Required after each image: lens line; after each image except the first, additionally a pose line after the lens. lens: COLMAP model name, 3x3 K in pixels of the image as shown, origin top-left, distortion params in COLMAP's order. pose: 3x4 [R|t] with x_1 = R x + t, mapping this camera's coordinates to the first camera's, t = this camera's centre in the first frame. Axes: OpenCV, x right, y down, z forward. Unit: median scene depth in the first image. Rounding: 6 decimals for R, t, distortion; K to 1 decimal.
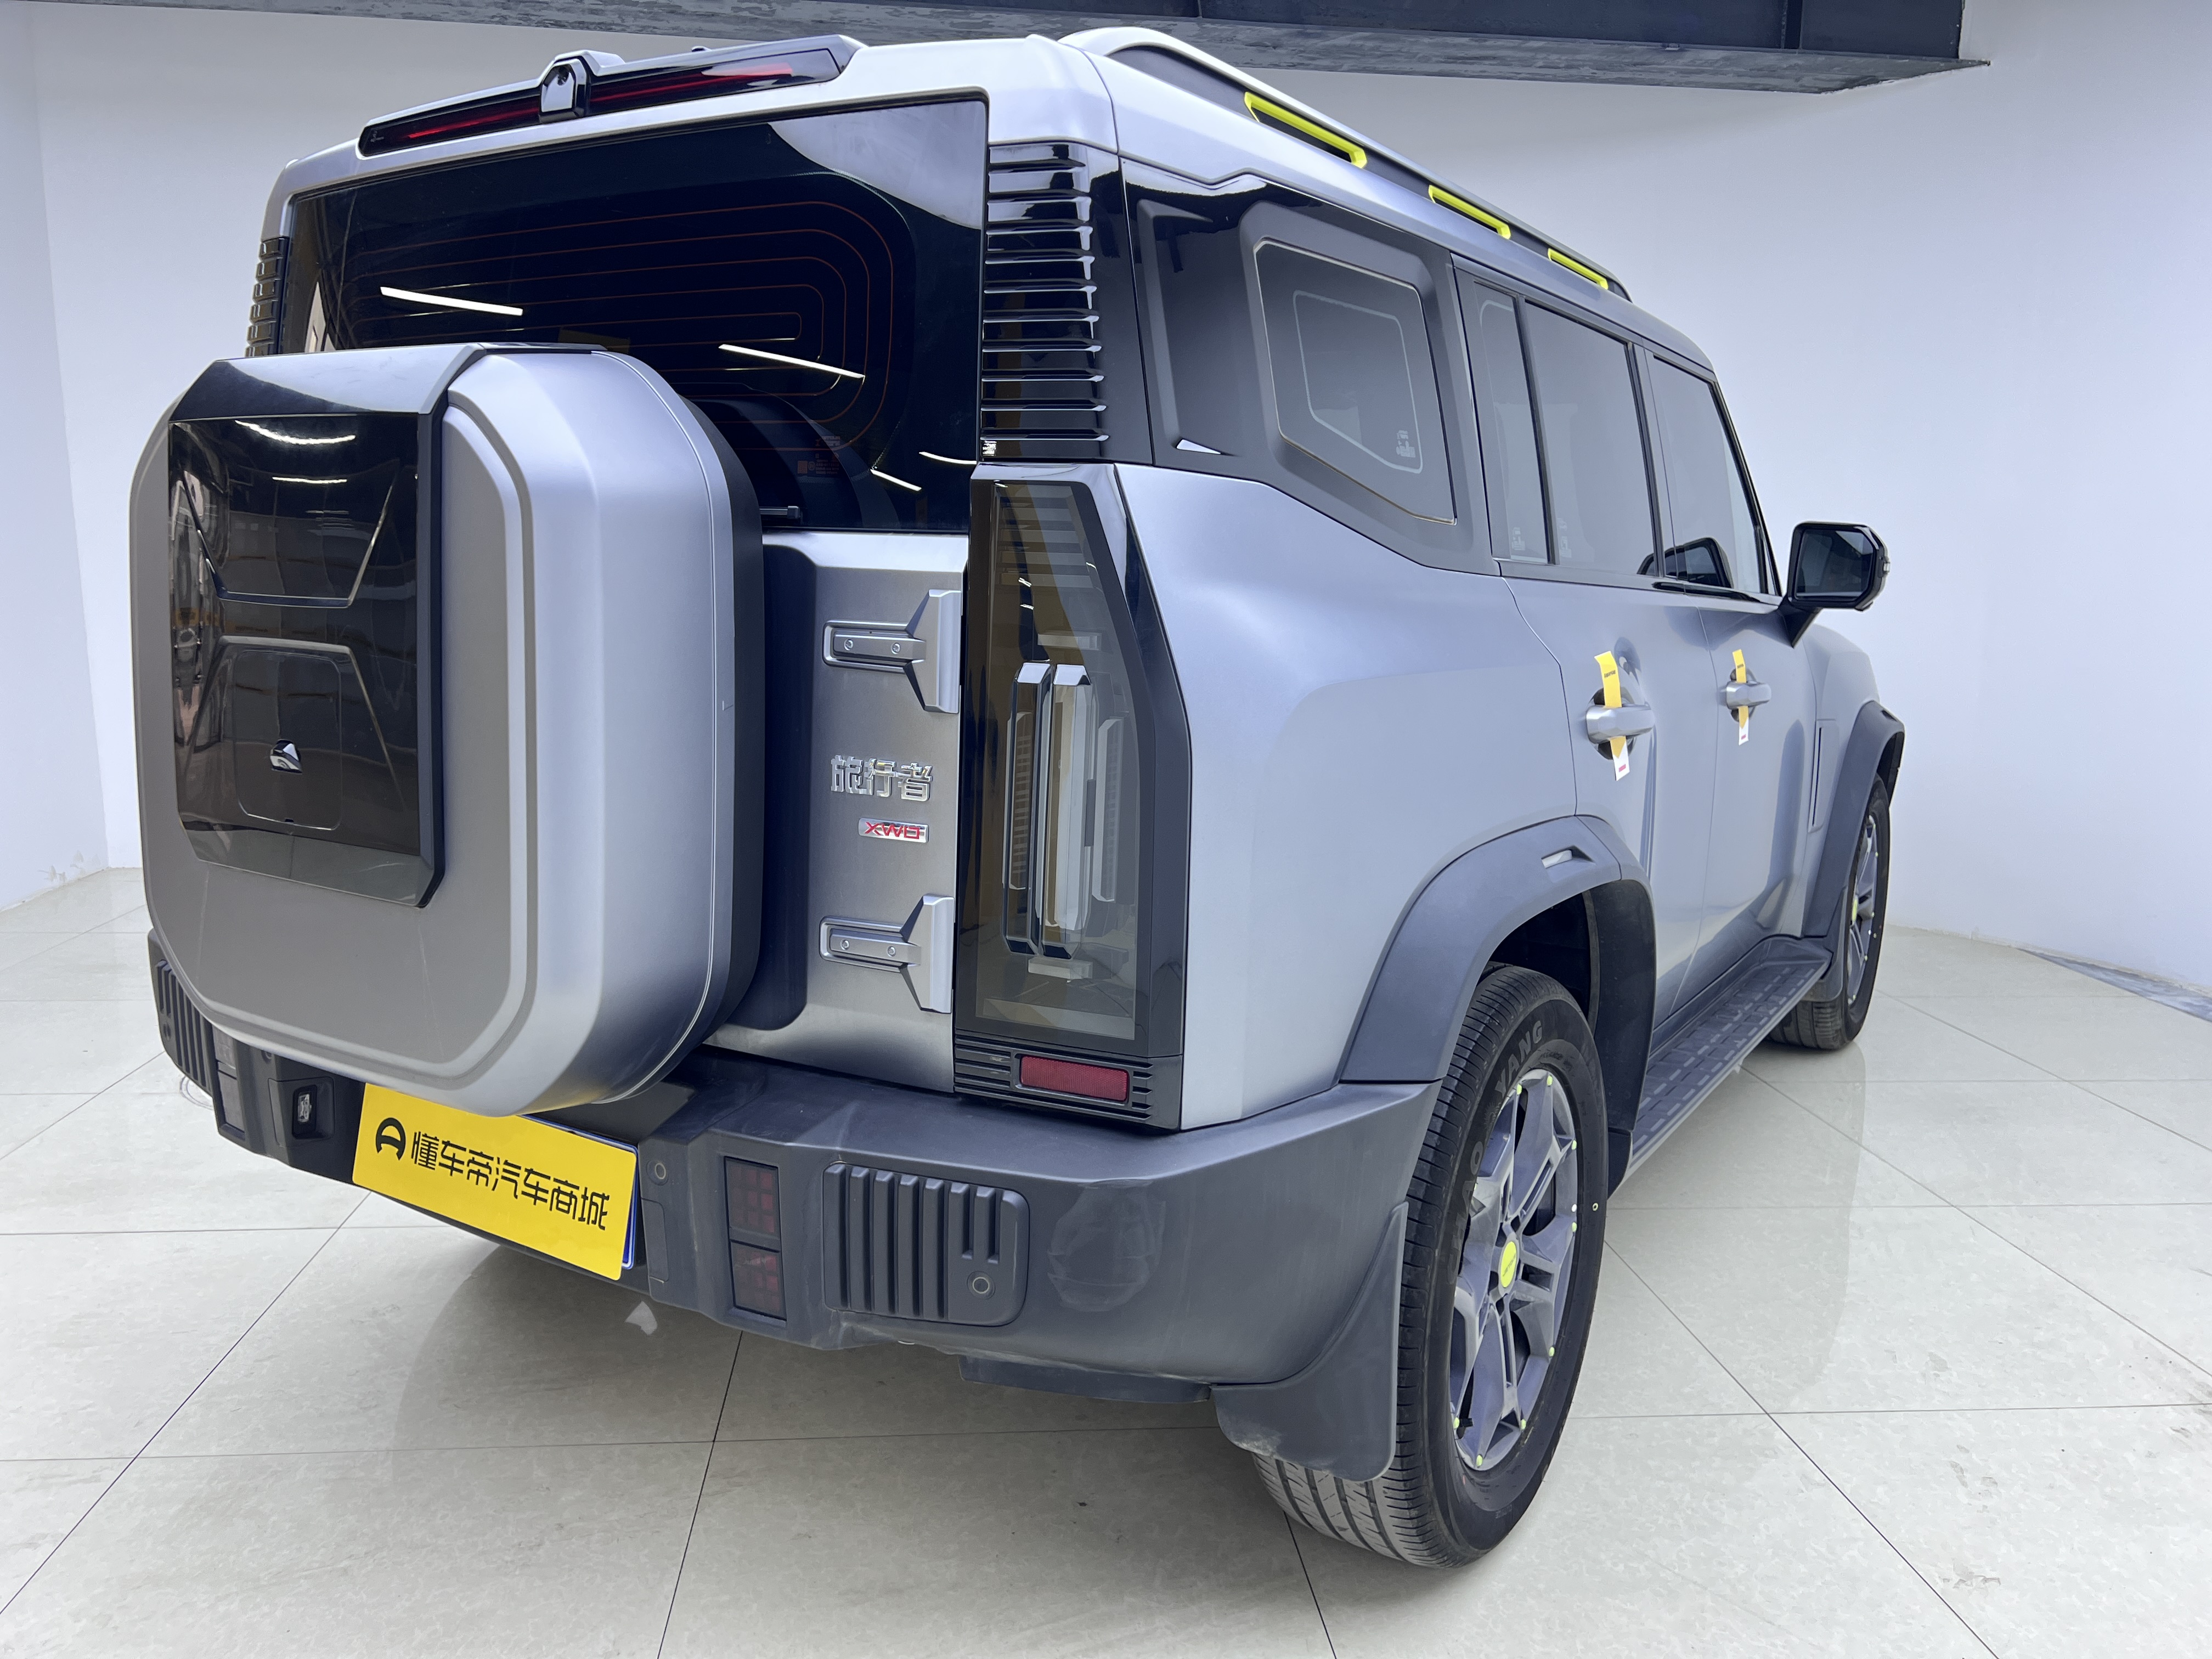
lens RADIAL K [[1674.2, 0, 1100.4], [0, 1674.2, 816.0], [0, 0, 1]] dist [0.054352, -0.056281]
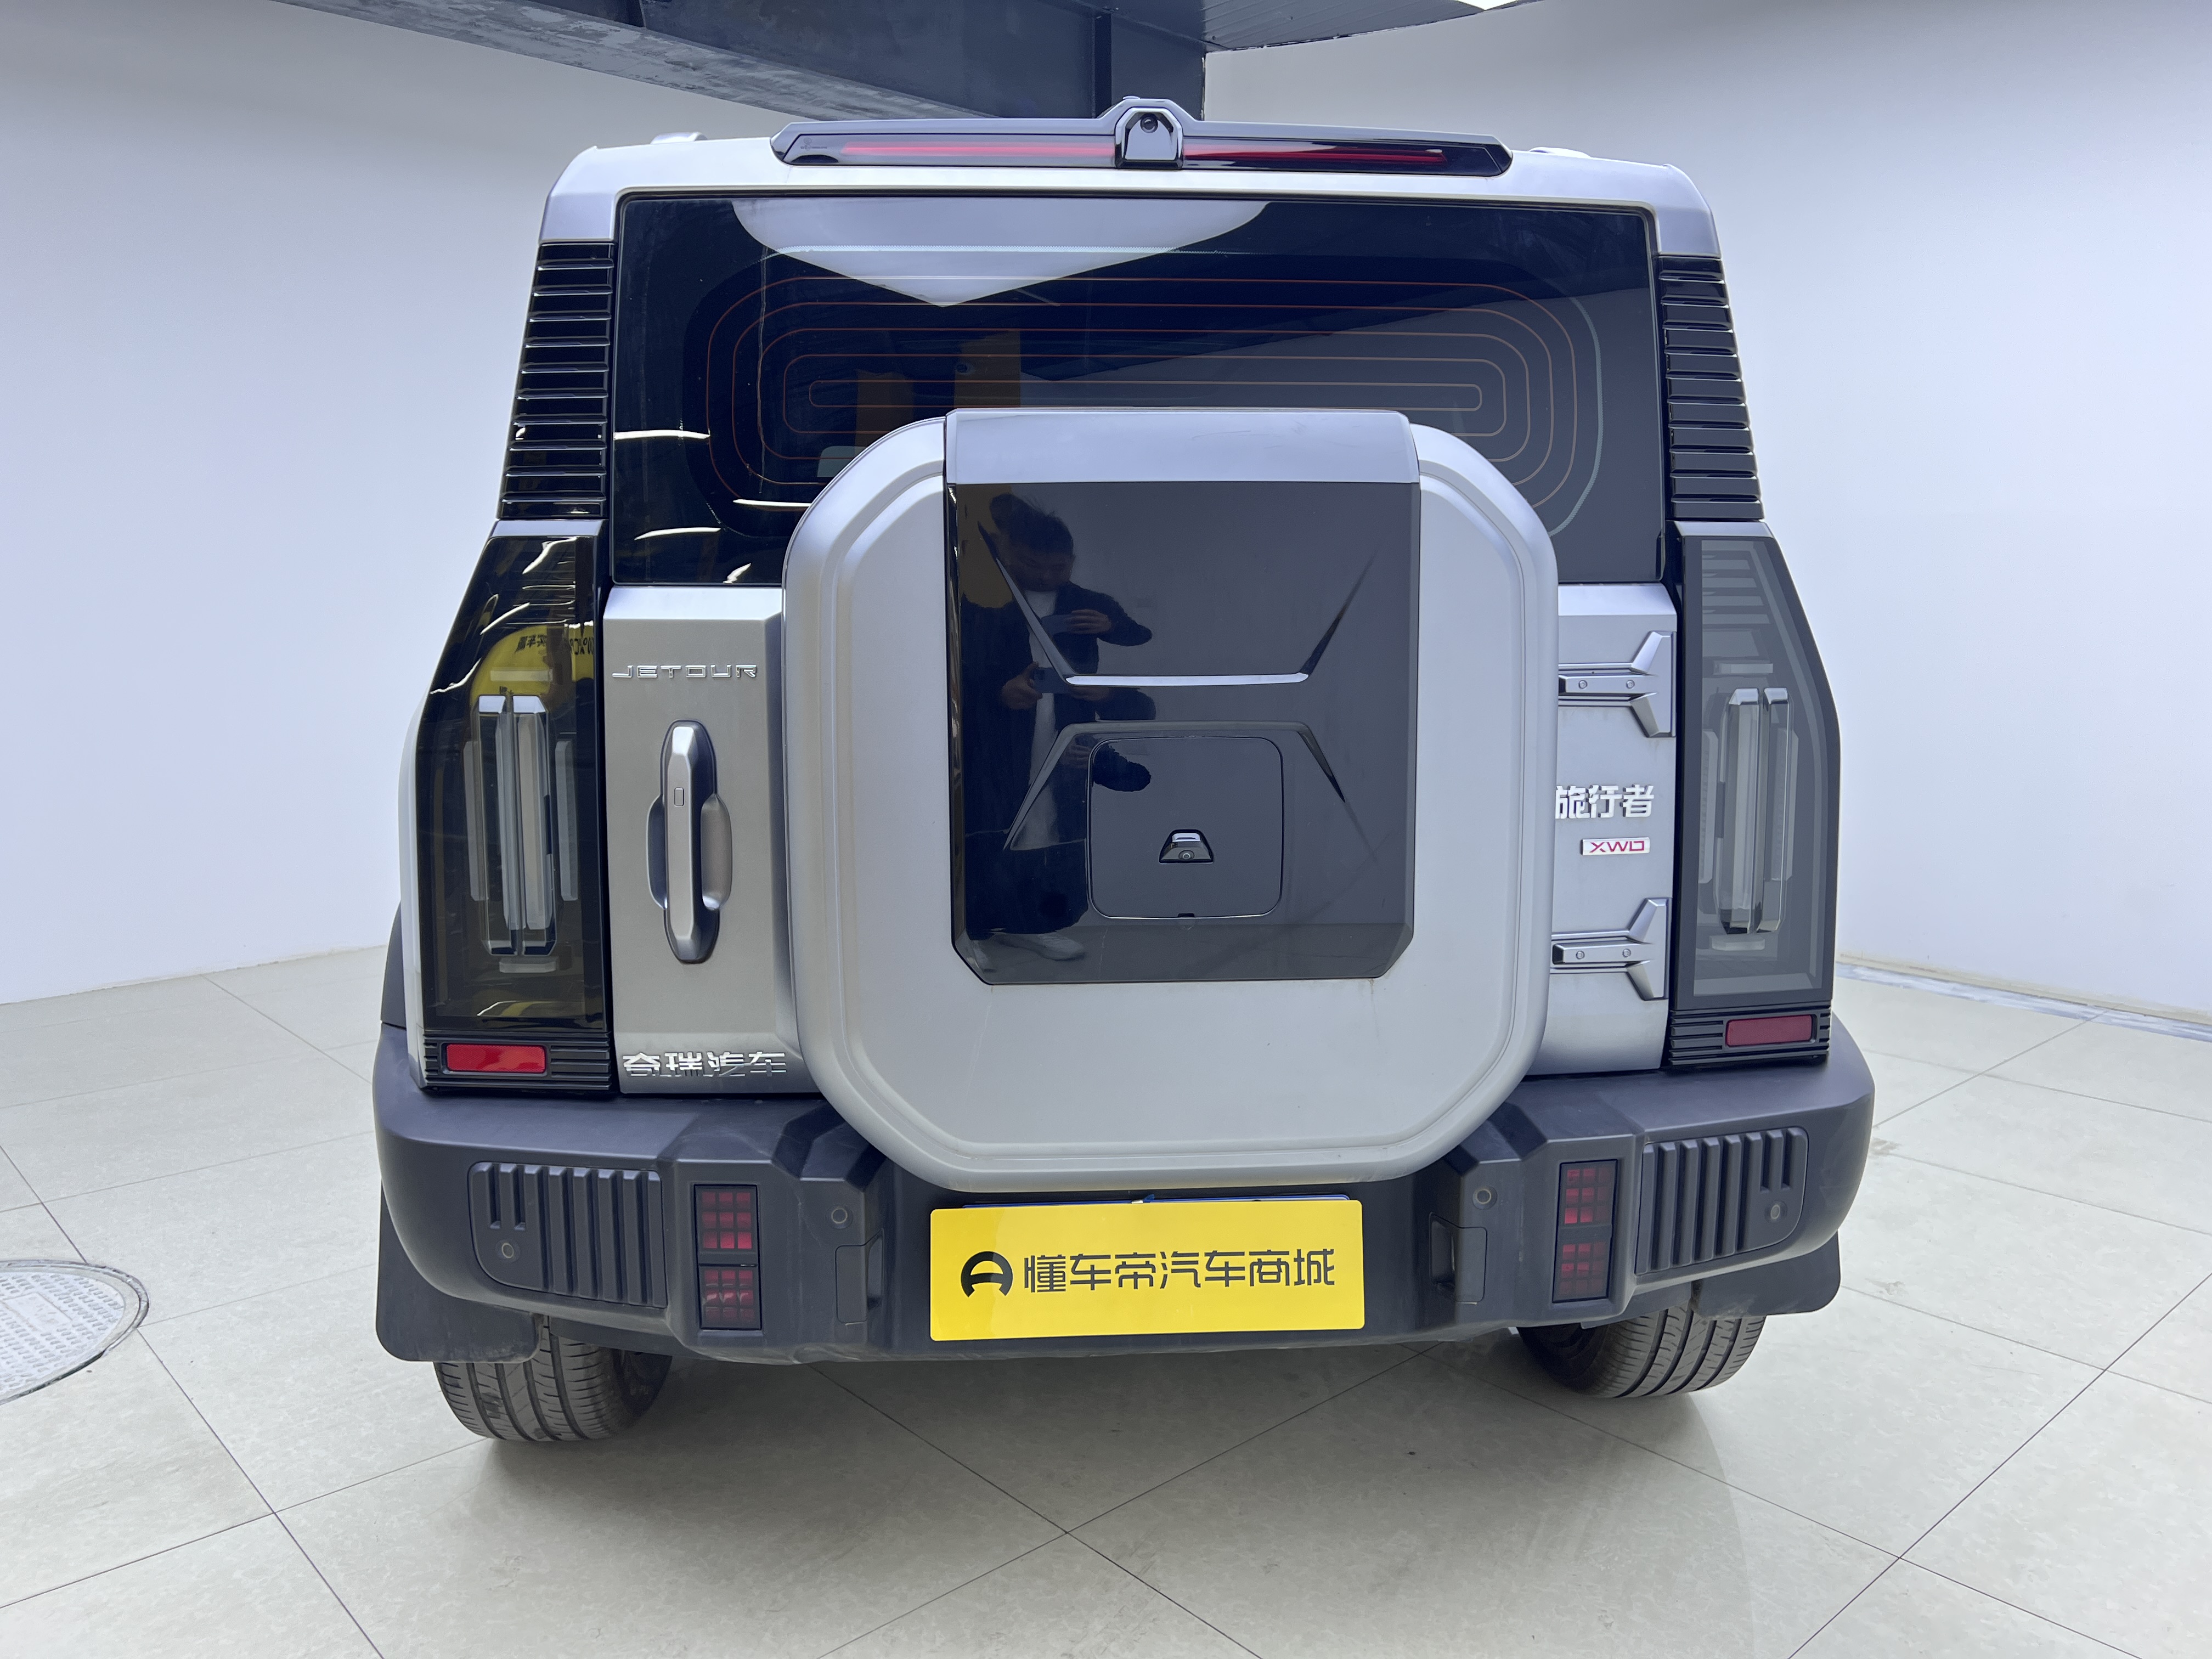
lens RADIAL K [[1652.5, 0, 1101.8], [0, 1652.5, 827.0], [0, 0, 1]] dist [0.093053, -0.106437]
pose [[0.797520, -0.114284, 0.592368, -0.900800], [0.115743, 0.992638, 0.035679, -0.071843], [-0.592085, 0.040108, 0.804877, 0.254297]]
